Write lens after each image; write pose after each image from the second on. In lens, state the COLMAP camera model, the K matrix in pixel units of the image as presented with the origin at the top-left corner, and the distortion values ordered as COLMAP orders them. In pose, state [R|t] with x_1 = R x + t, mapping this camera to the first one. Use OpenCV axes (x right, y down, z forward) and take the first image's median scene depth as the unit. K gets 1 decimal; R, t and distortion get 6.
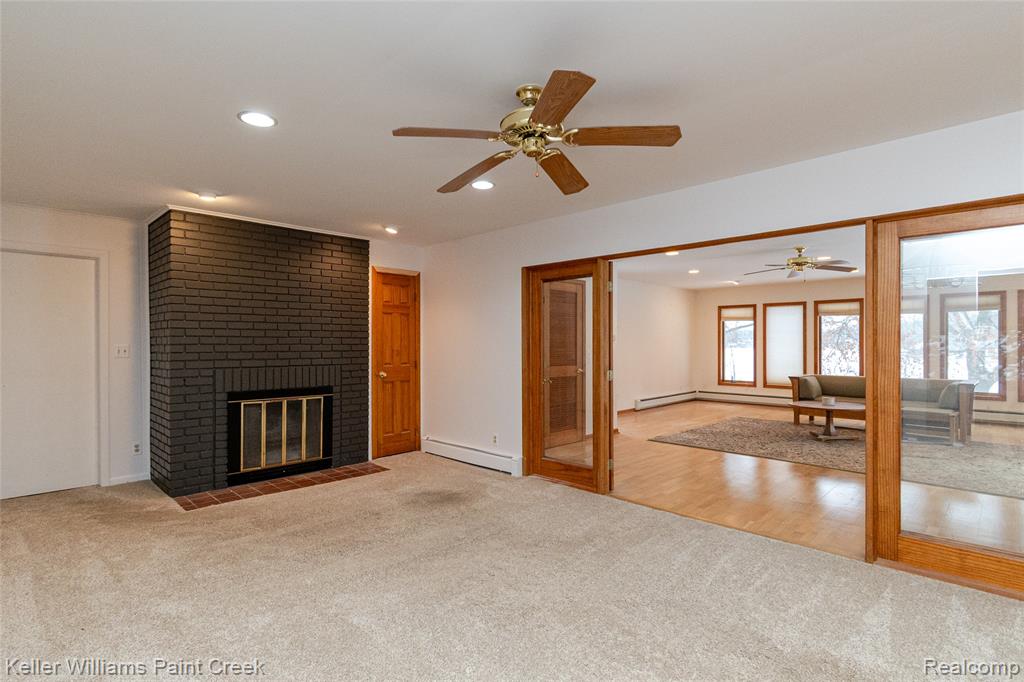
lens RADIAL K [[493.7, 0, 512.0], [0, 493.7, 341.0], [0, 0, 1]] dist [-0.001187, -0.000512]
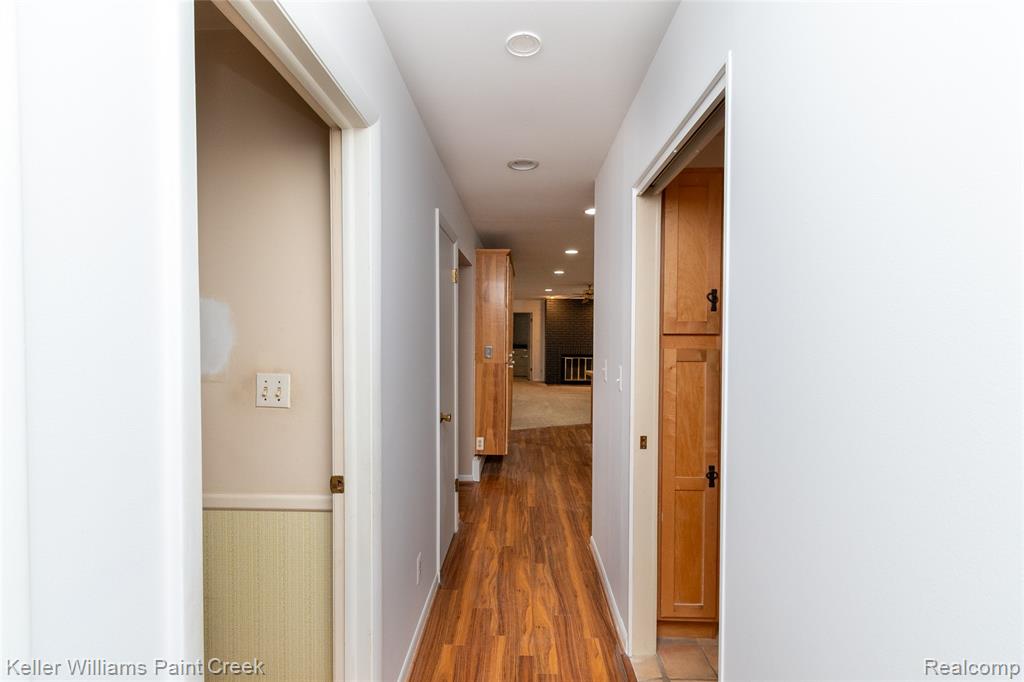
lens RADIAL K [[452.6, 0, 512.0], [0, 452.6, 341.0], [0, 0, 1]] dist [0.000528, 0.000057]
pose [[0.686476, 0.017741, -0.726936, 1.187508], [-0.008361, 0.999829, 0.016506, -0.024061], [0.727105, -0.005253, 0.686507, -1.102453]]
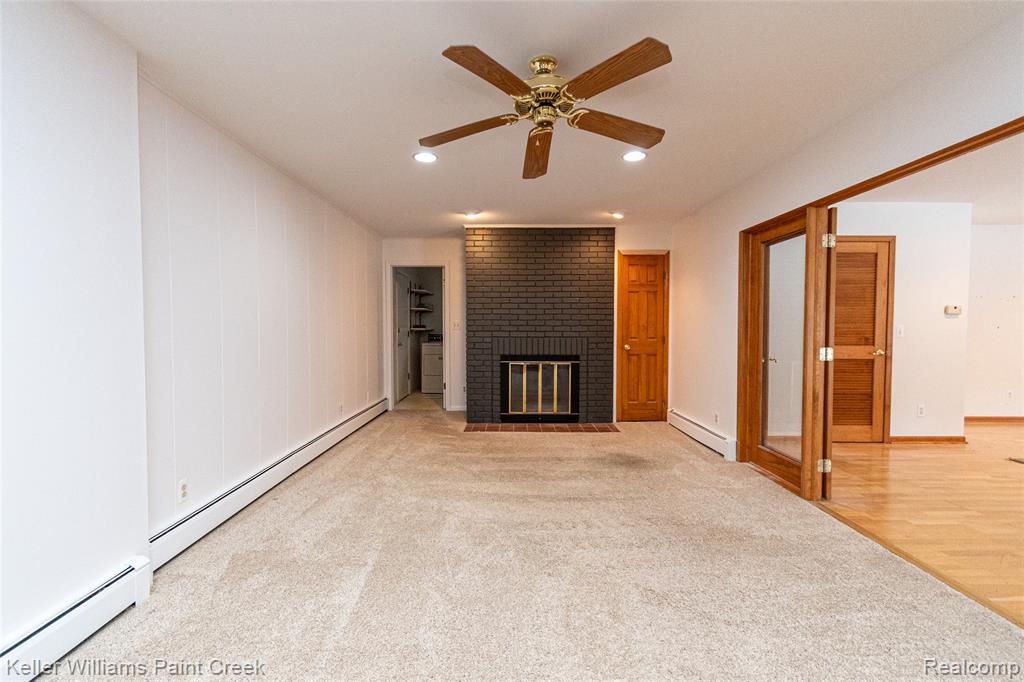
lens RADIAL K [[446.2, 0, 512.0], [0, 446.2, 341.0], [0, 0, 1]] dist [-0.000495, -0.000105]
pose [[0.712797, 0.022755, -0.701002, 0.293011], [0.003767, 0.999335, 0.036268, 0.018626], [0.701361, -0.028492, 0.712237, 0.122368]]
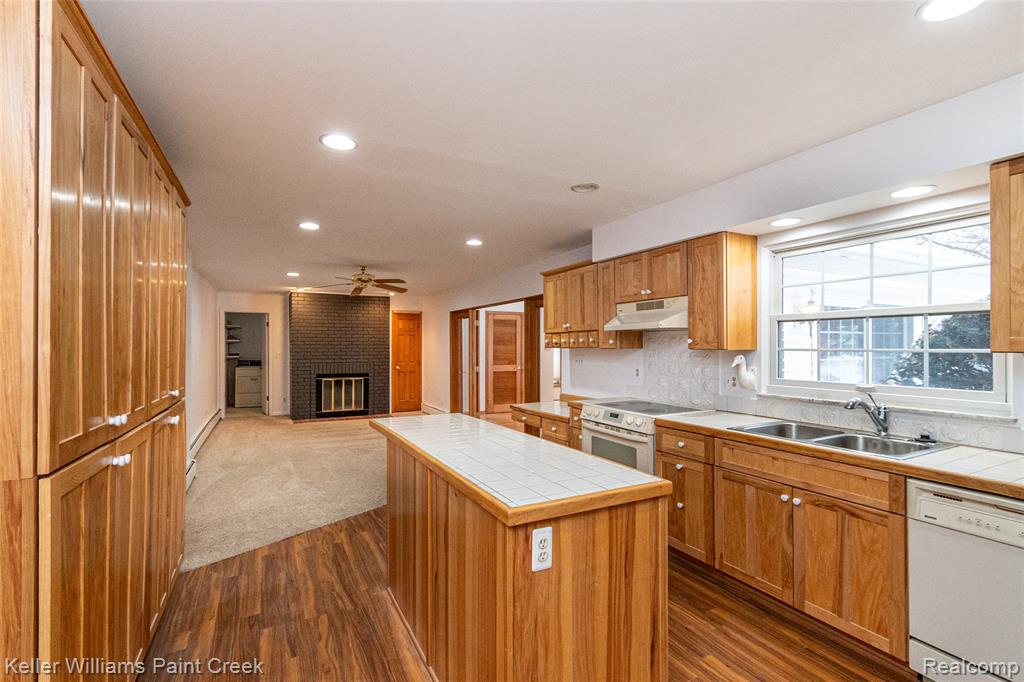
lens RADIAL K [[452.6, 0, 512.0], [0, 452.6, 341.0], [0, 0, 1]] dist [0.000528, 0.000057]
pose [[0.956096, -0.004601, -0.293017, 0.748996], [0.002227, 0.999962, -0.008433, -0.020983], [0.293045, 0.007410, 0.956070, -0.584848]]
